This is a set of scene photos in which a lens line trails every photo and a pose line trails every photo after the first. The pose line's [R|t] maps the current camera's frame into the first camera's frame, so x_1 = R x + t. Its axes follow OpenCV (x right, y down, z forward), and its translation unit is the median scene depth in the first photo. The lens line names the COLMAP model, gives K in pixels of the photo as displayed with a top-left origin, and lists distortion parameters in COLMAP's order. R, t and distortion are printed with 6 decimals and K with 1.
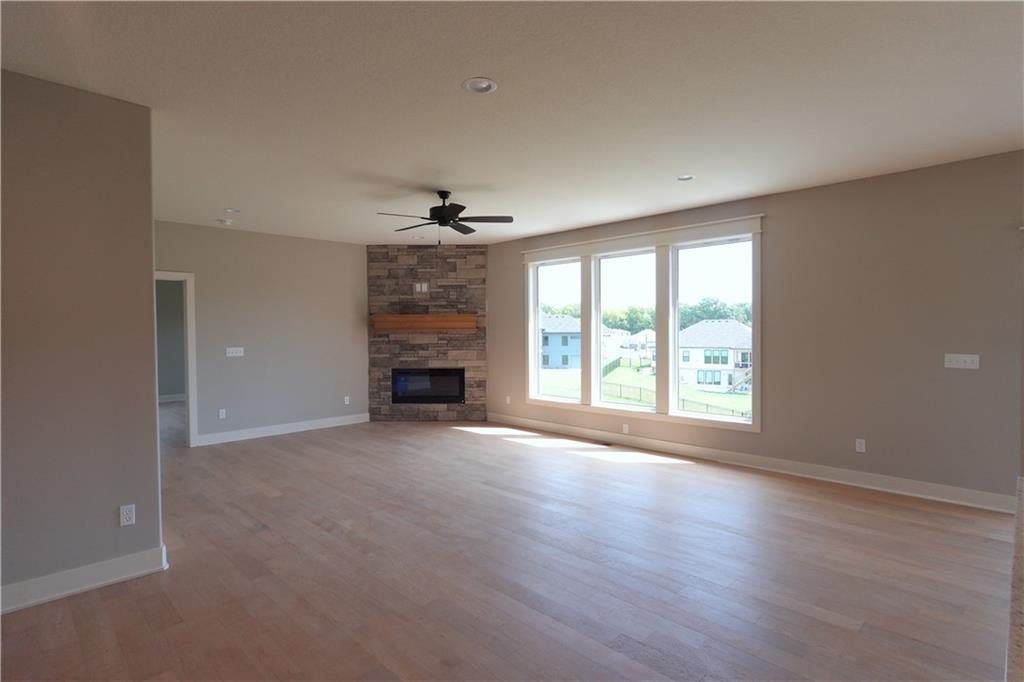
lens RADIAL K [[517.9, 0, 512.0], [0, 517.9, 341.0], [0, 0, 1]] dist [-0.003026, 0.000609]
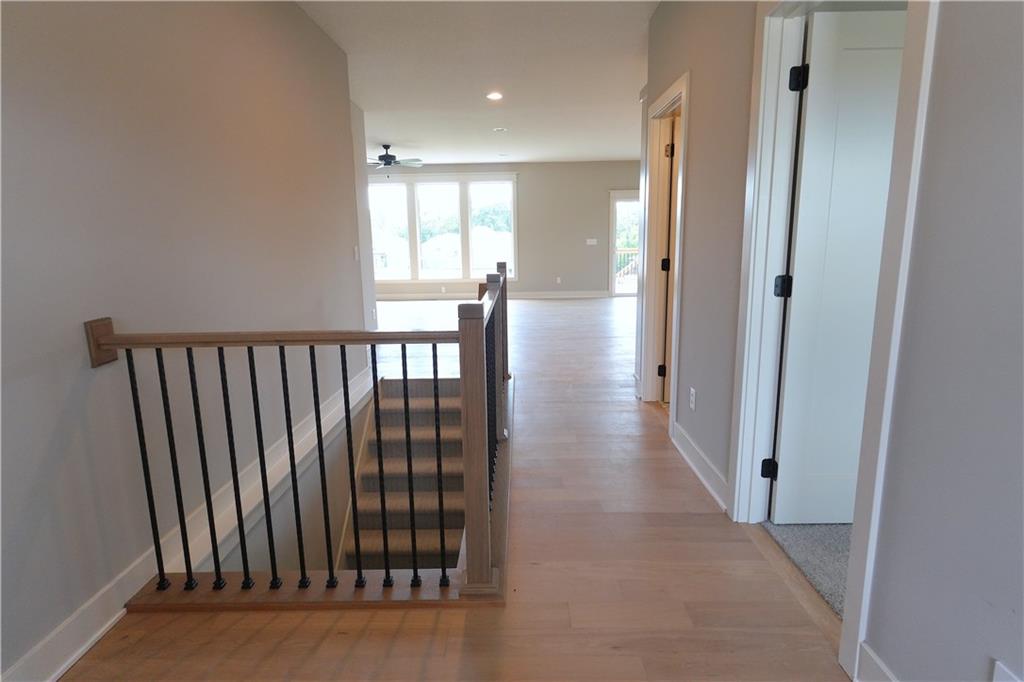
lens RADIAL K [[550.0, 0, 512.0], [0, 550.0, 341.0], [0, 0, 1]] dist [-0.000192, -0.000012]
pose [[0.719022, -0.136070, 0.681537, -0.702967], [0.027877, 0.985504, 0.167348, 0.029410], [-0.694428, -0.101327, 0.712392, -0.378550]]
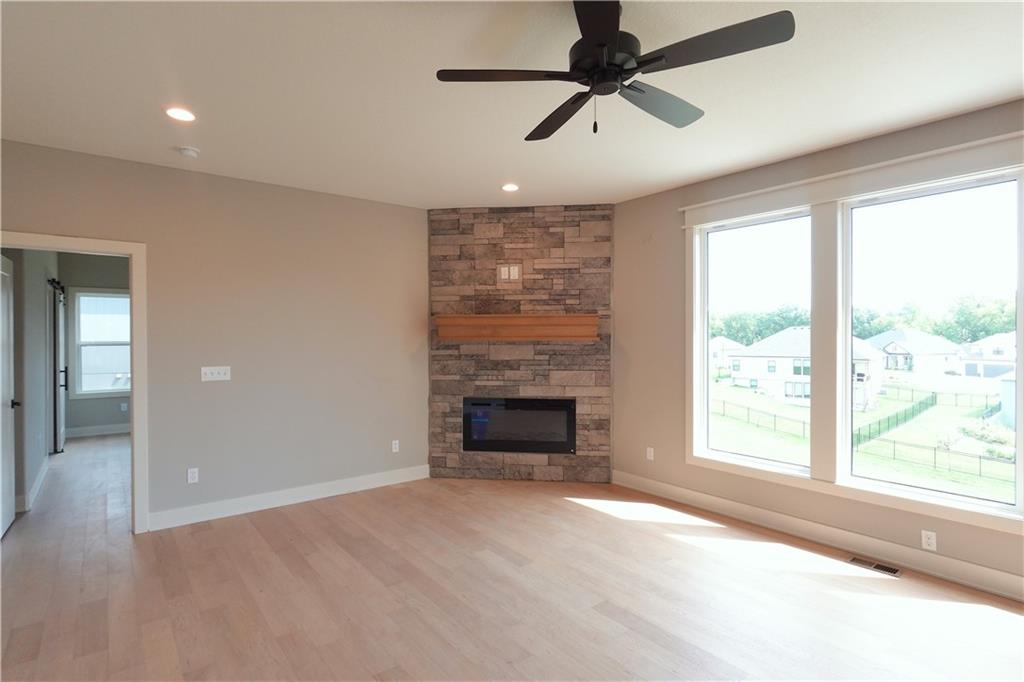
lens RADIAL K [[517.9, 0, 512.0], [0, 517.9, 341.0], [0, 0, 1]] dist [-0.003026, 0.000609]
pose [[0.992814, 0.005586, -0.119537, -0.094143], [-0.007079, 0.999902, -0.012070, -0.010500], [0.119458, 0.012829, 0.992756, 0.359948]]
